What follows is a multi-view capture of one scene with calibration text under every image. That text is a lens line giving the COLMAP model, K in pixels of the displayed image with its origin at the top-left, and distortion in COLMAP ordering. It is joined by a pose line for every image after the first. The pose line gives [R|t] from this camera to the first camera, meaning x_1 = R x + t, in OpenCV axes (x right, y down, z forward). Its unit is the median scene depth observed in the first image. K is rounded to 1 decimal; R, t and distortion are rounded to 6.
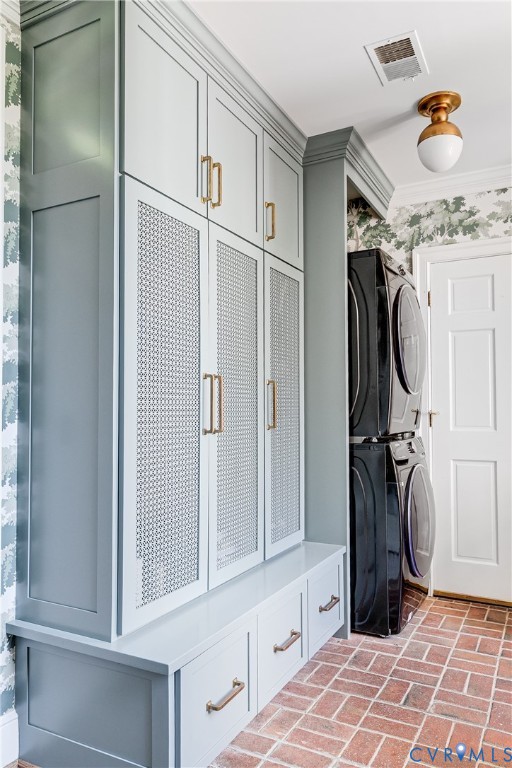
lens RADIAL K [[541.2, 0, 248.5], [0, 541.2, 390.9], [0, 0, 1]] dist [0.005478, -0.003138]
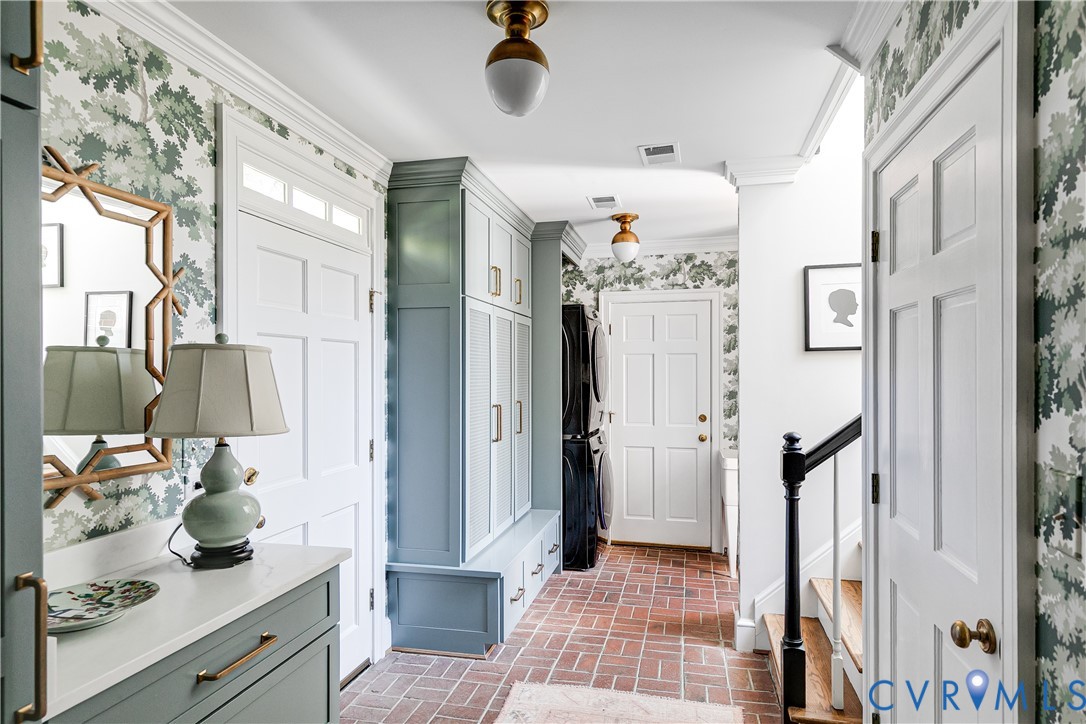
lens RADIAL K [[623.8, 0, 549.2], [0, 623.8, 361.9], [0, 0, 1]] dist [0.005508, 0.000337]
pose [[0.959964, 0.007791, 0.280014, -0.313844], [-0.011775, 0.999852, 0.012551, -0.130285], [-0.279874, -0.015346, 0.959914, -0.579836]]
